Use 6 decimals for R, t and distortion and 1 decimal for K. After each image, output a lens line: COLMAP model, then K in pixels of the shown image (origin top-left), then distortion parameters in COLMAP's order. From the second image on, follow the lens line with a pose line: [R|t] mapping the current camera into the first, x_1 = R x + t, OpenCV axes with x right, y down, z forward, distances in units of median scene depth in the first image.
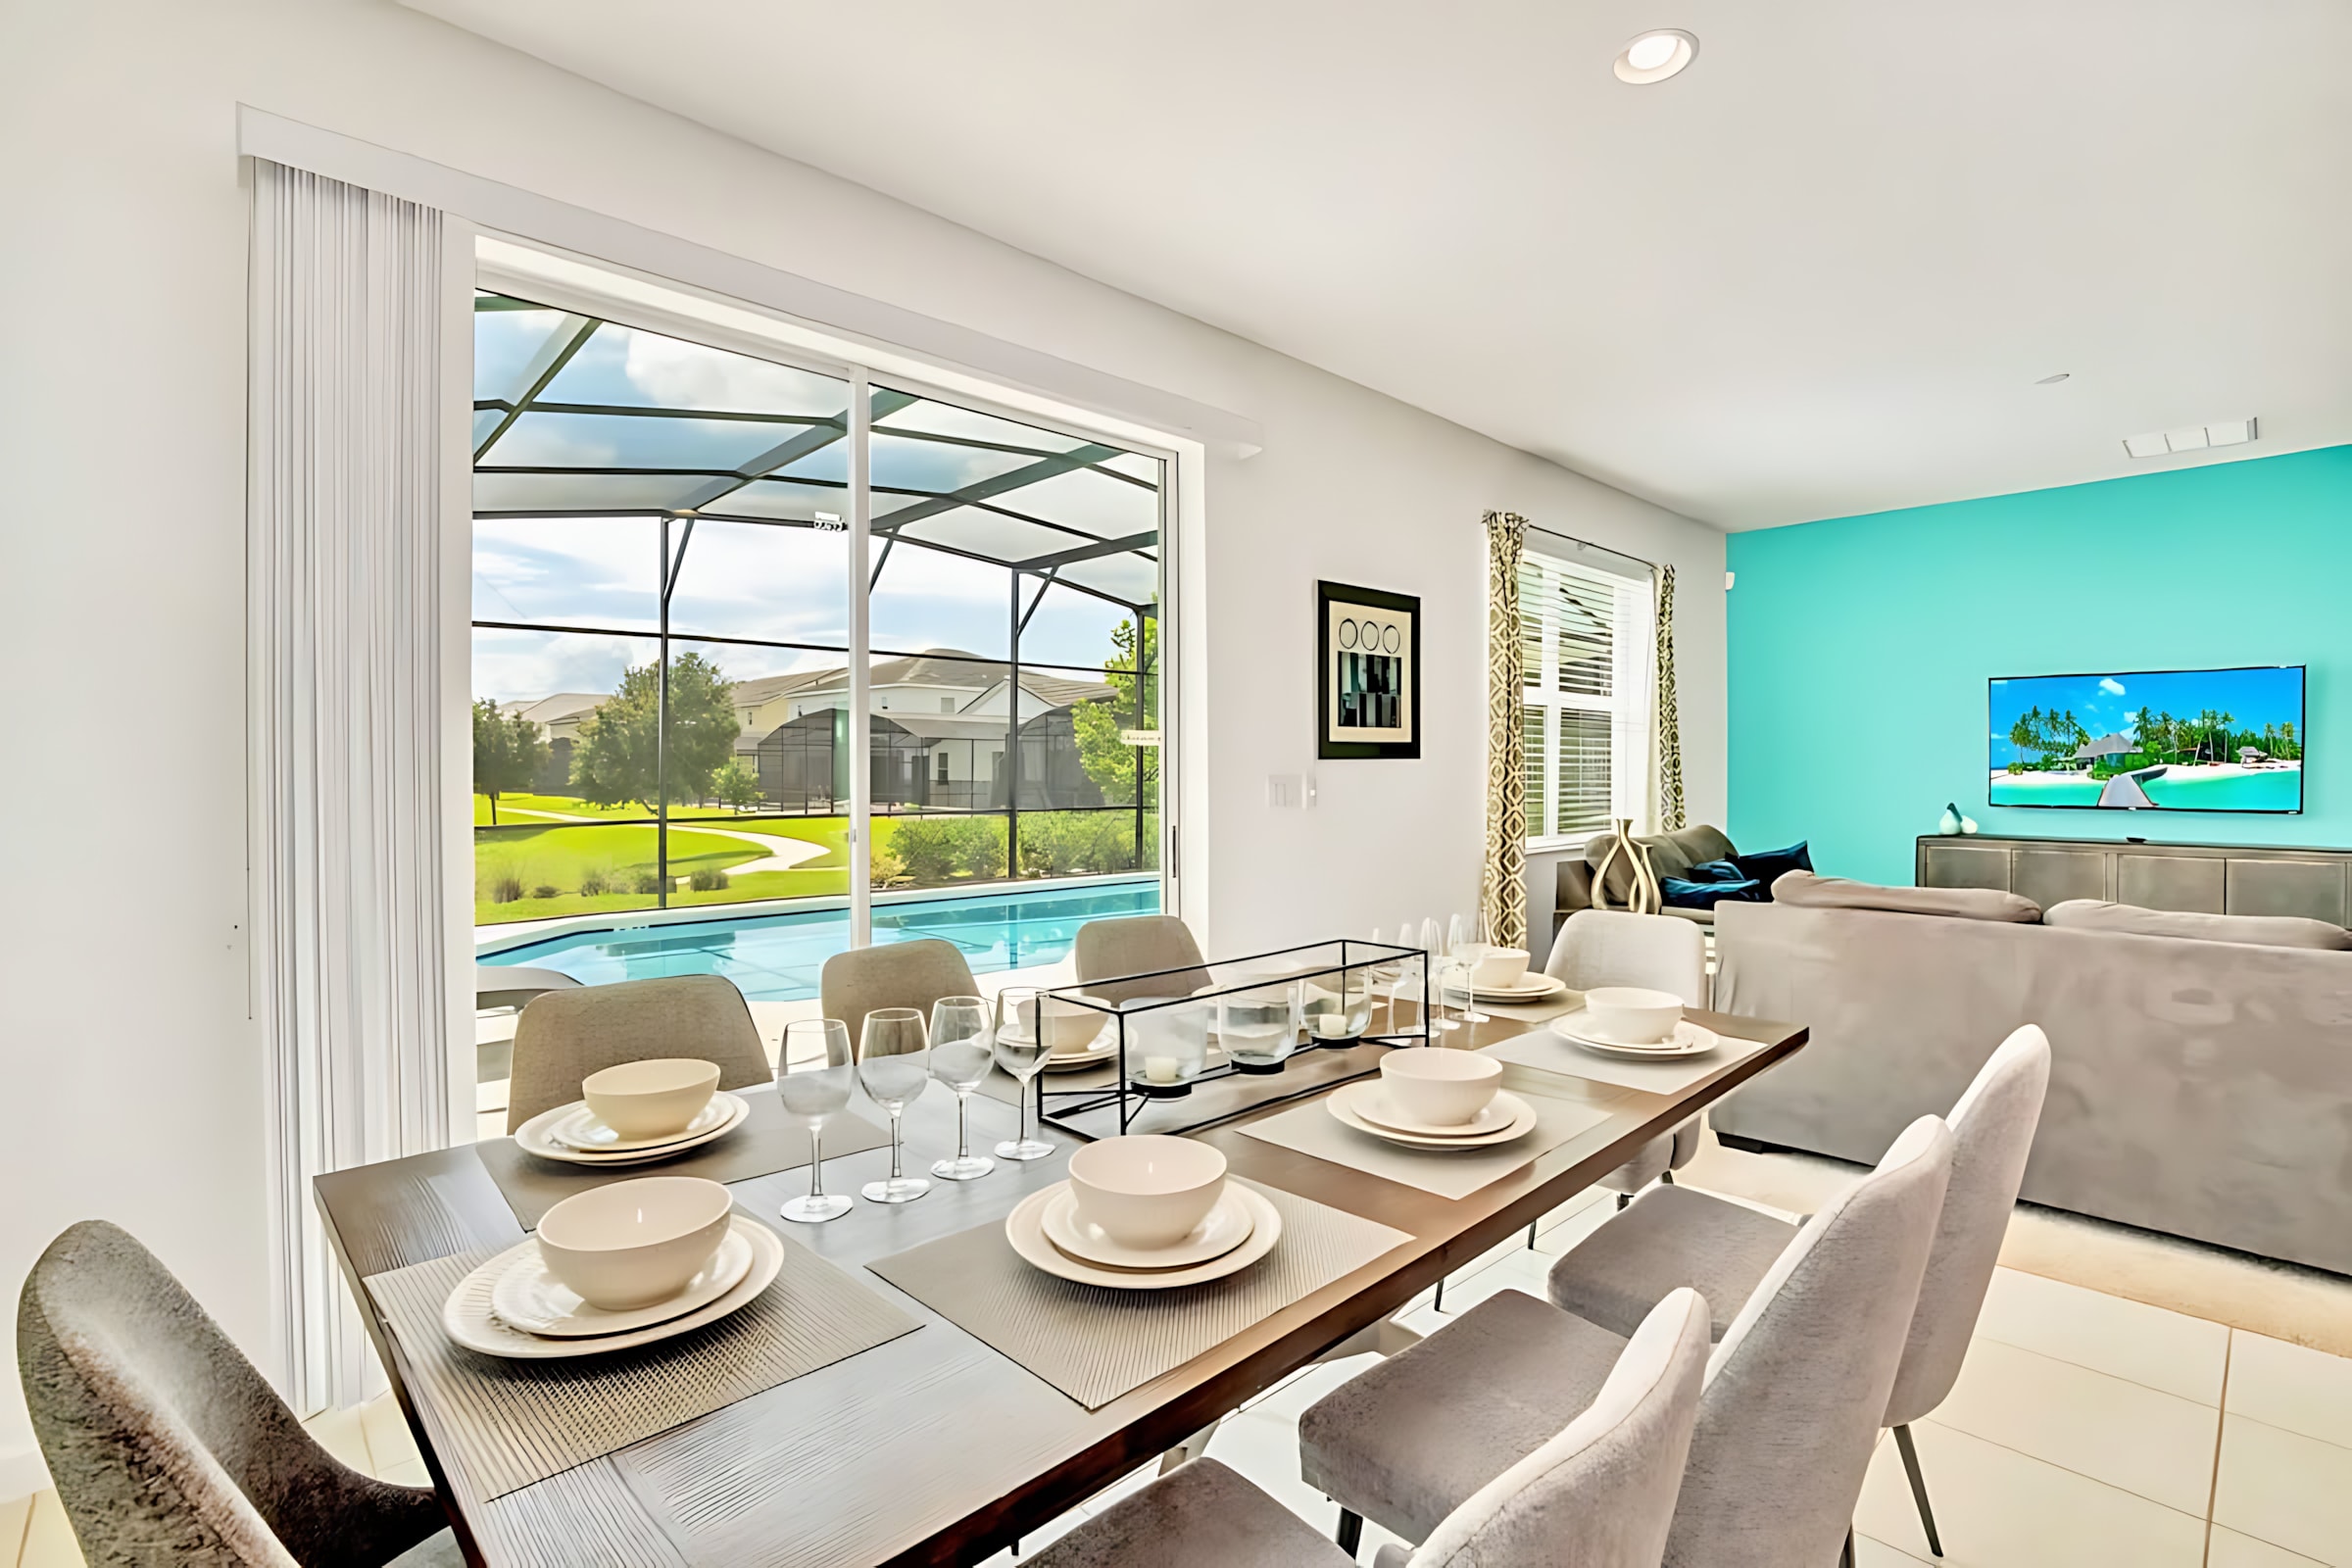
lens RADIAL K [[1082.2, 0, 1191.9], [0, 1082.2, 784.5], [0, 0, 1]] dist [-0.015904, -0.000103]
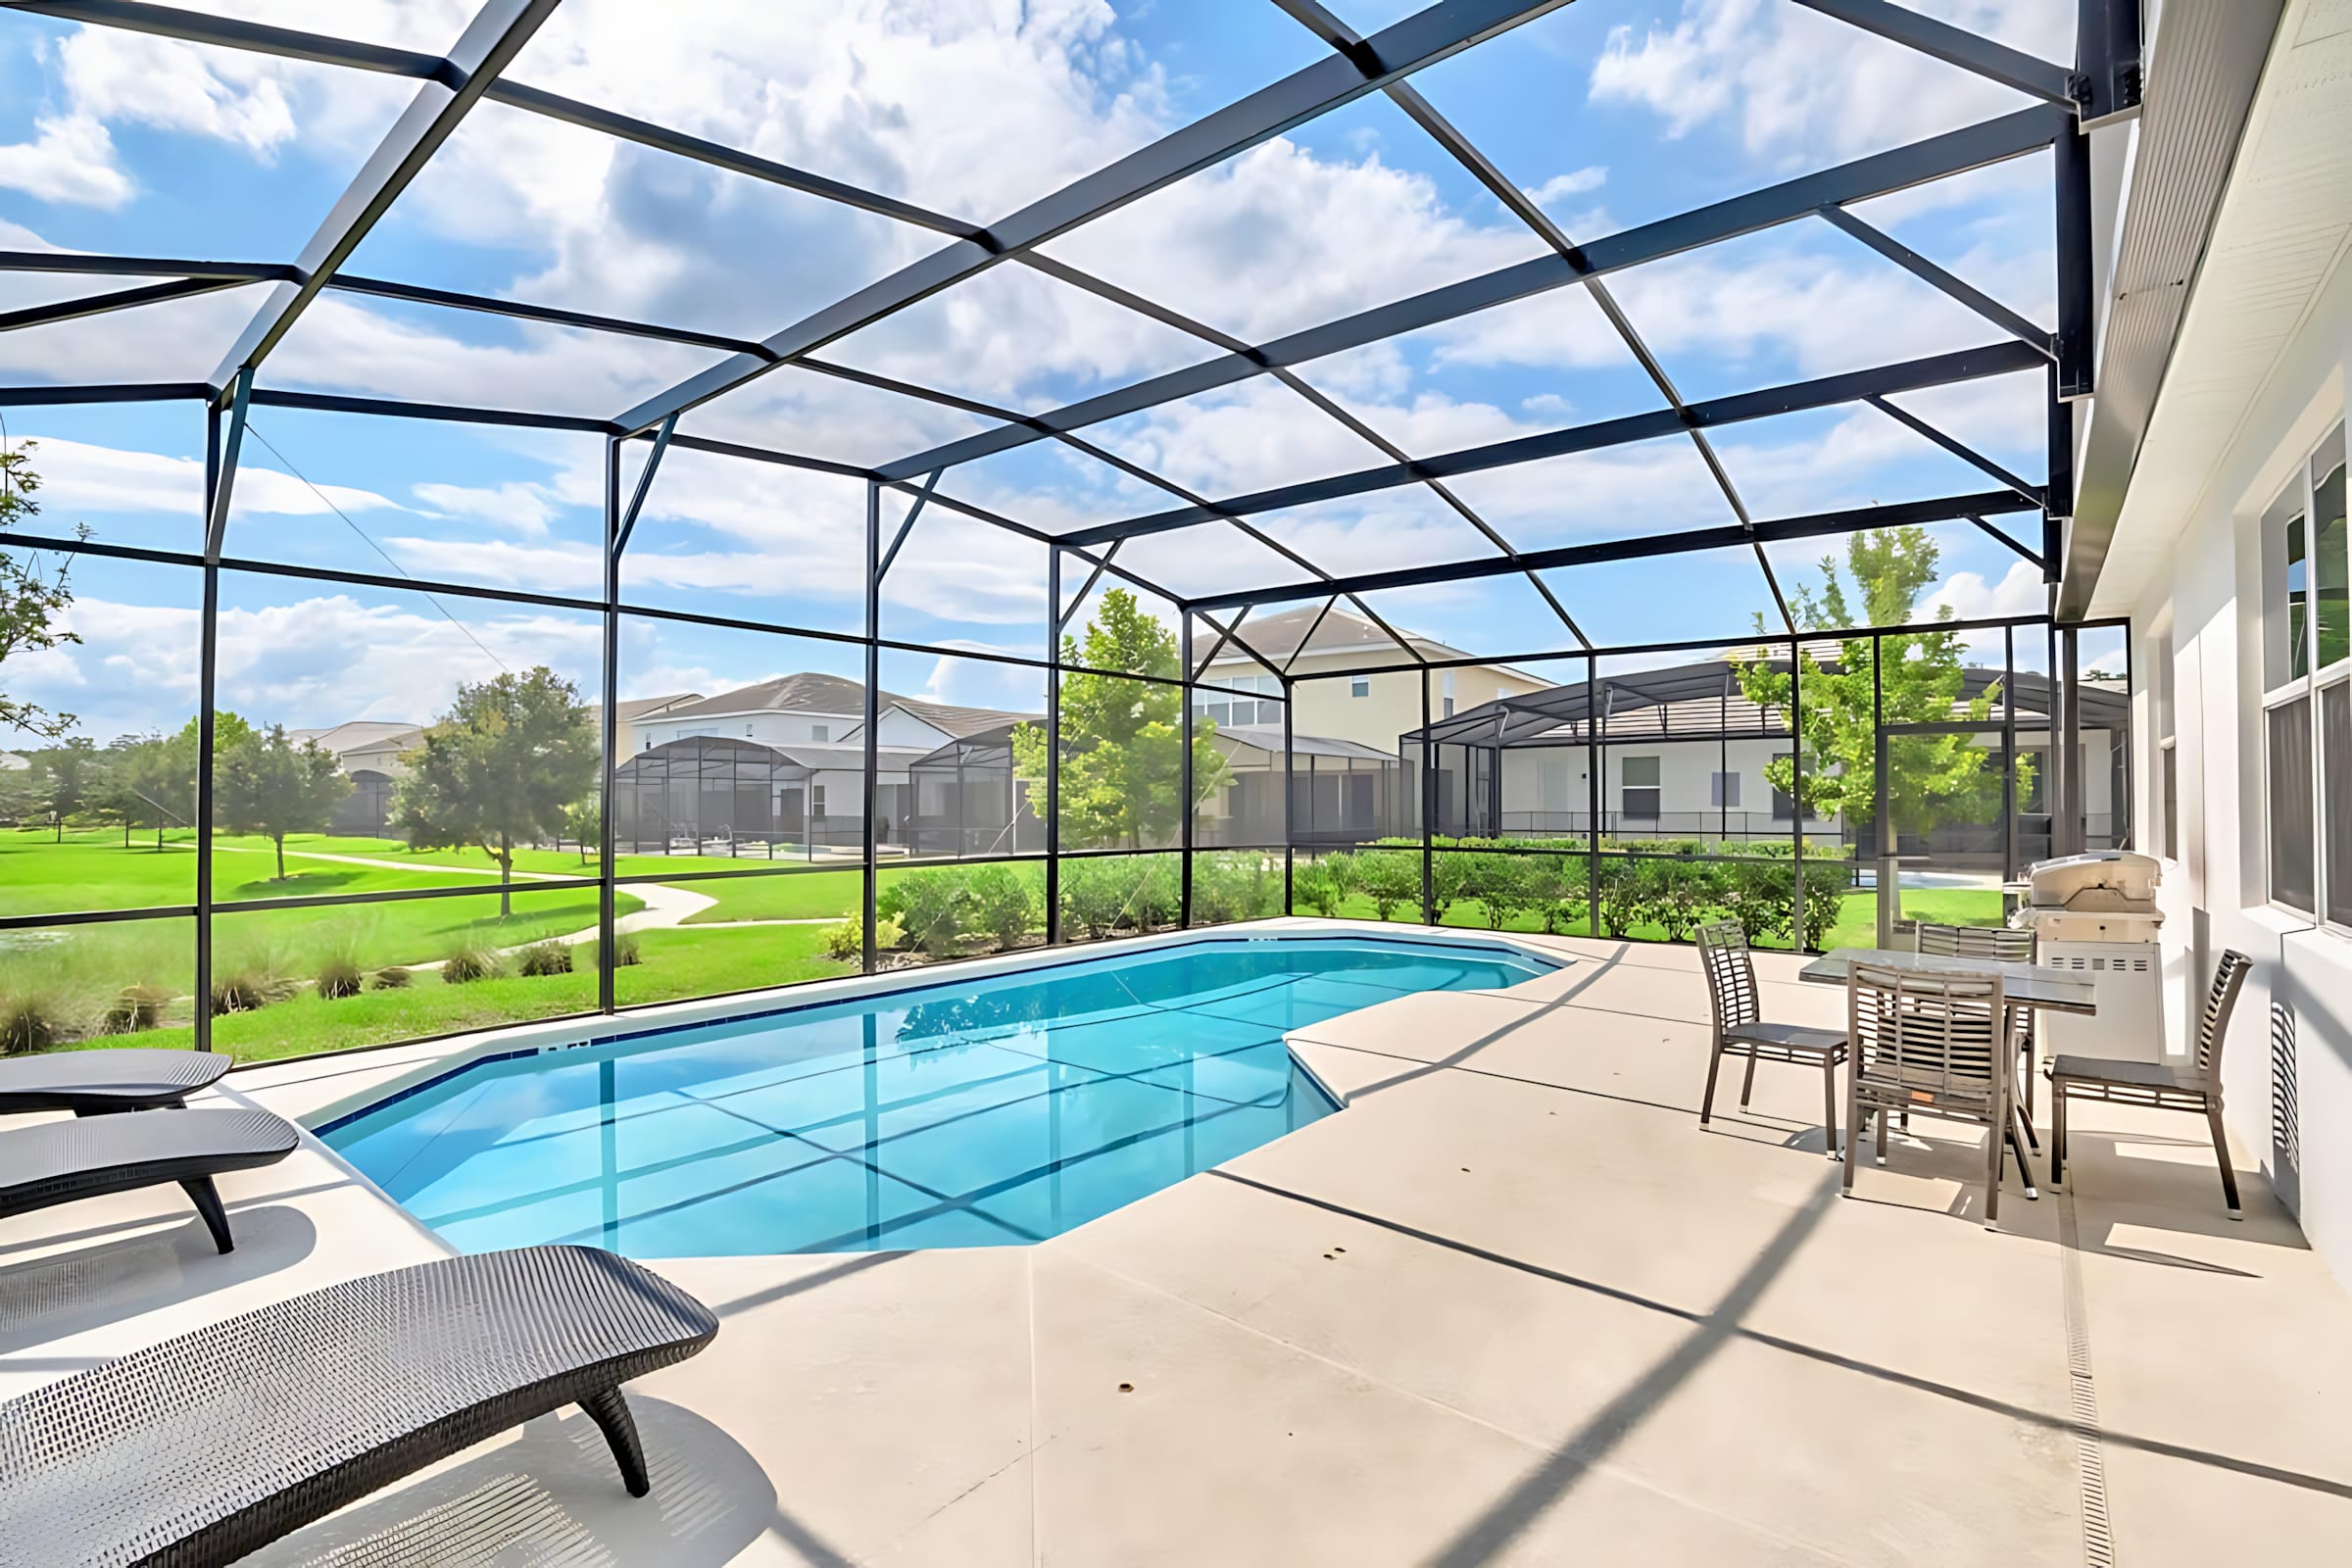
lens RADIAL K [[1082.2, 0, 1186.8], [0, 1082.2, 791.1], [0, 0, 1]] dist [-0.015904, -0.000103]
pose [[0.991009, -0.004138, 0.133733, -0.082803], [0.007385, 0.999690, -0.023797, -0.001652], [-0.133593, 0.024570, 0.990732, 0.106242]]
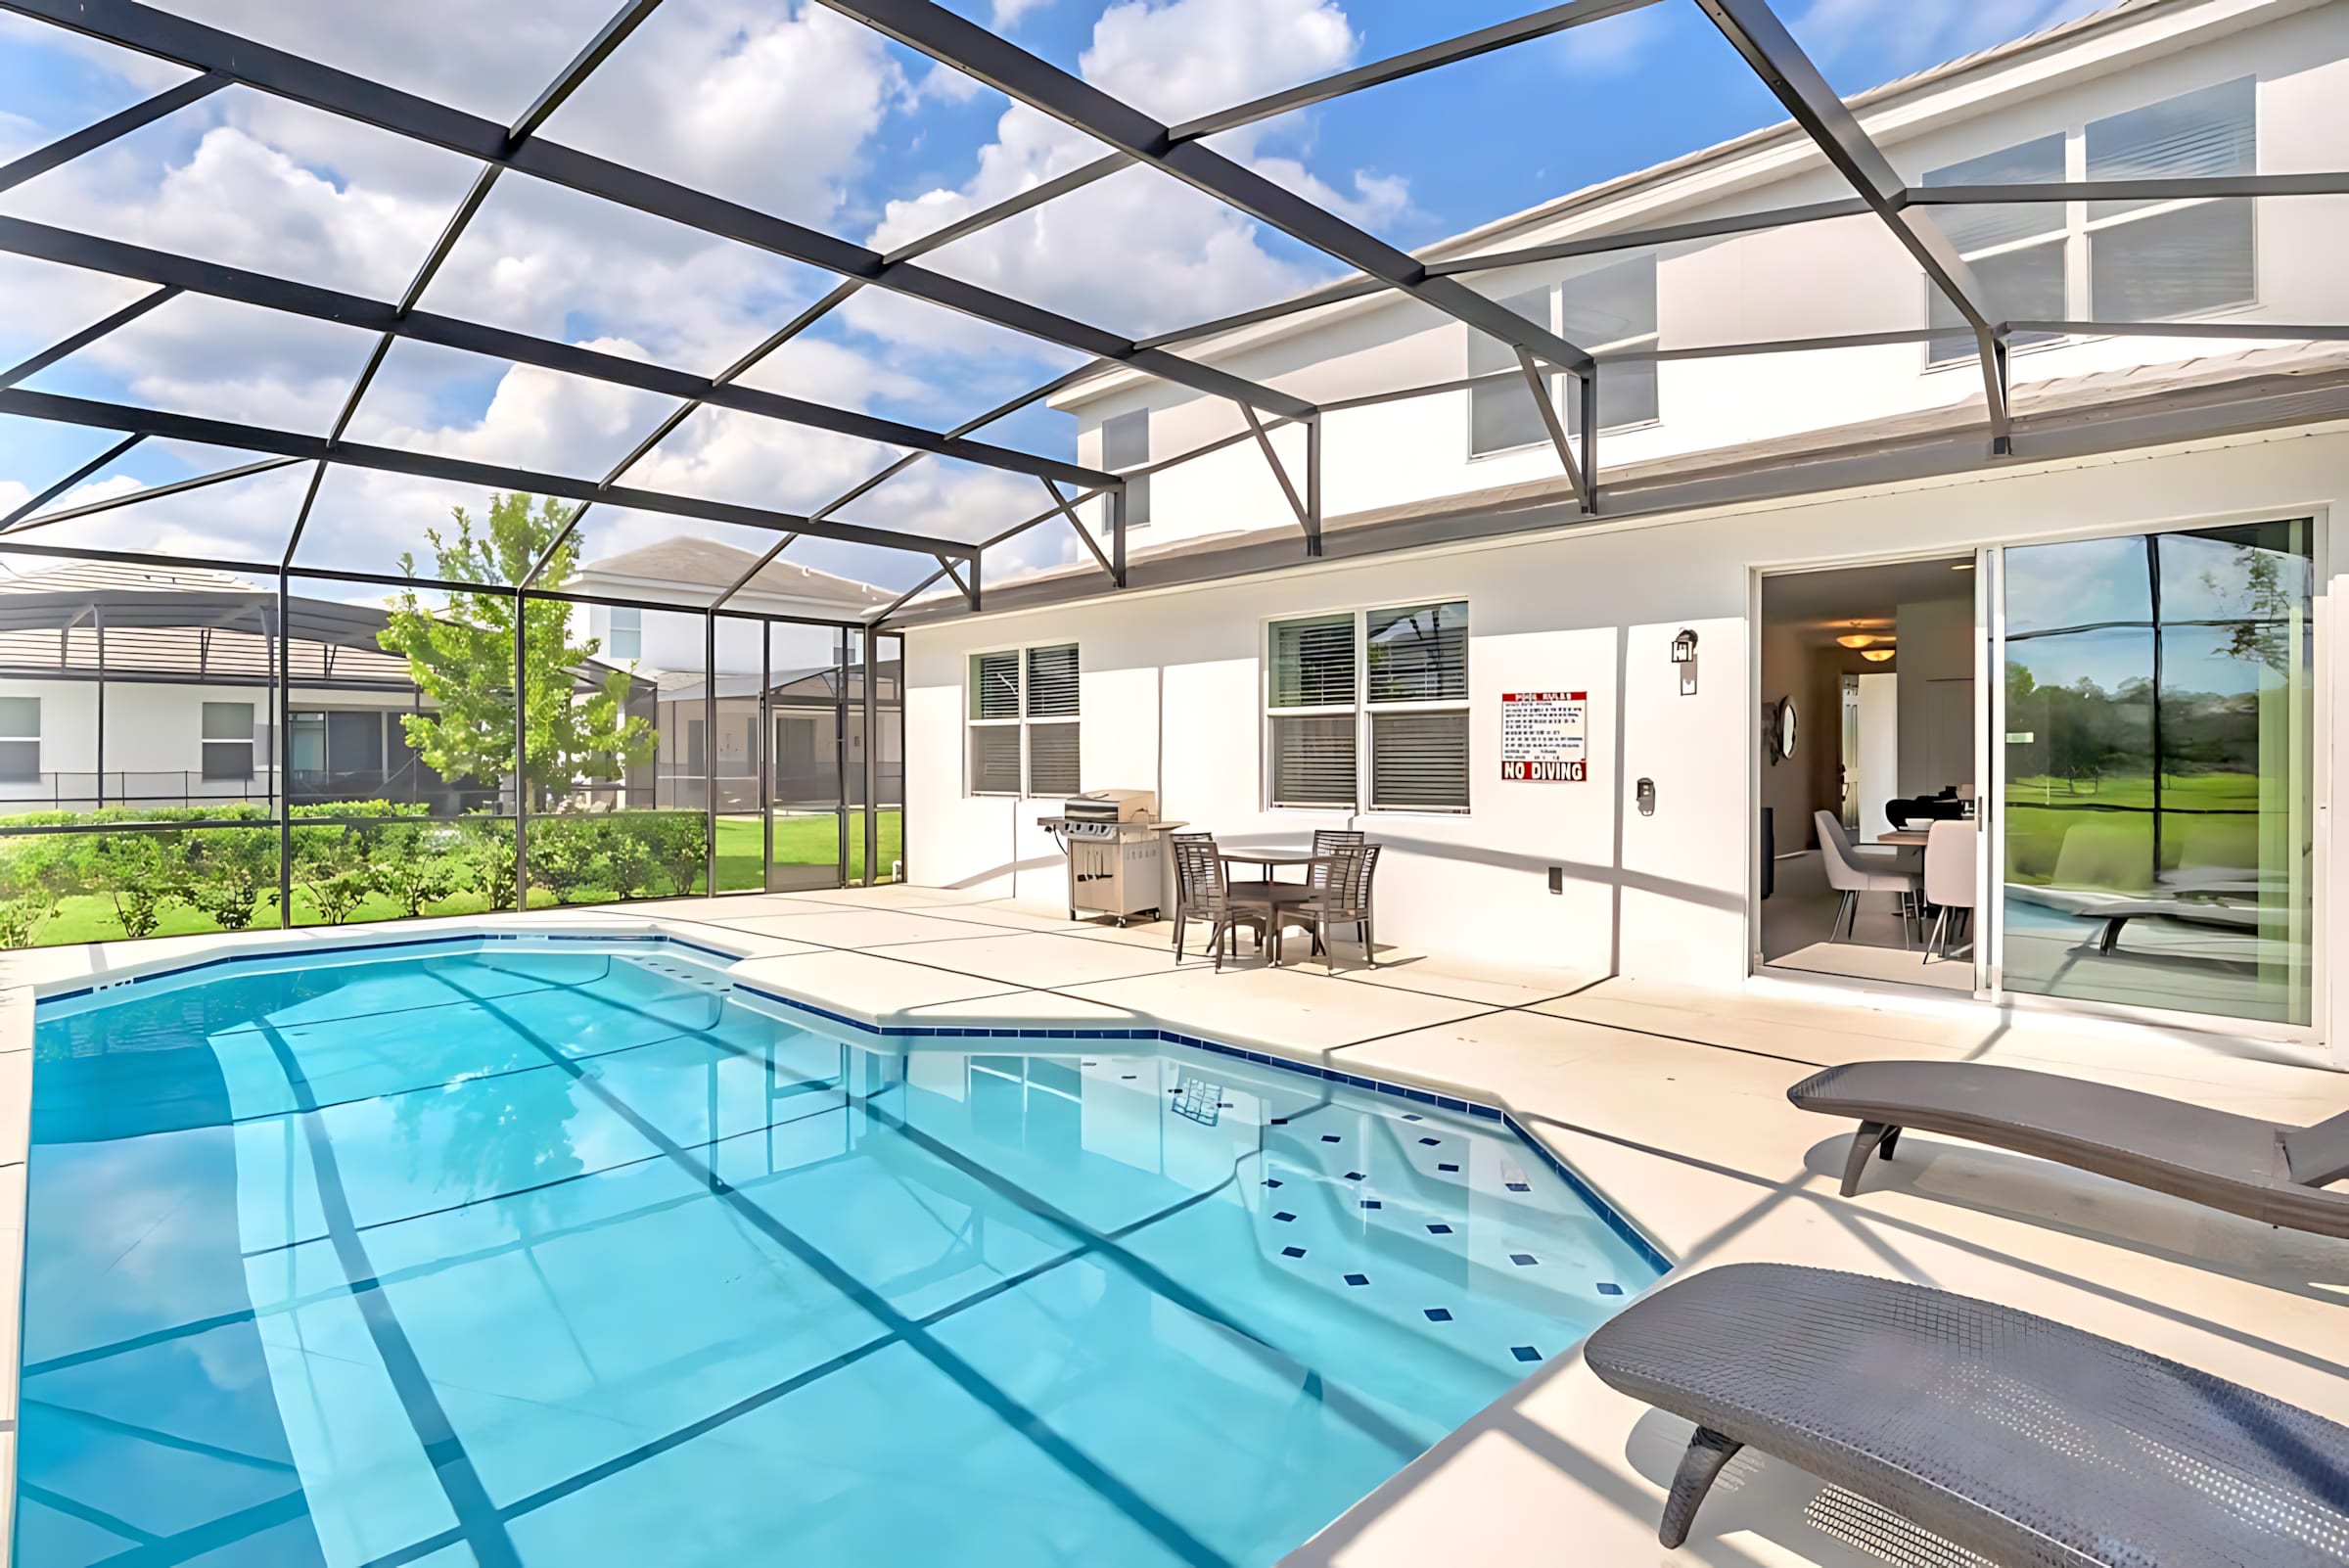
lens RADIAL K [[1080.8, 0, 1195.3], [0, 1080.8, 767.8], [0, 0, 1]] dist [-0.015904, -0.000103]
pose [[-0.033480, -0.009714, 0.999392, -0.401744], [0.016097, 0.999818, 0.010257, -0.002748], [-0.999310, 0.016431, -0.033318, 0.431538]]
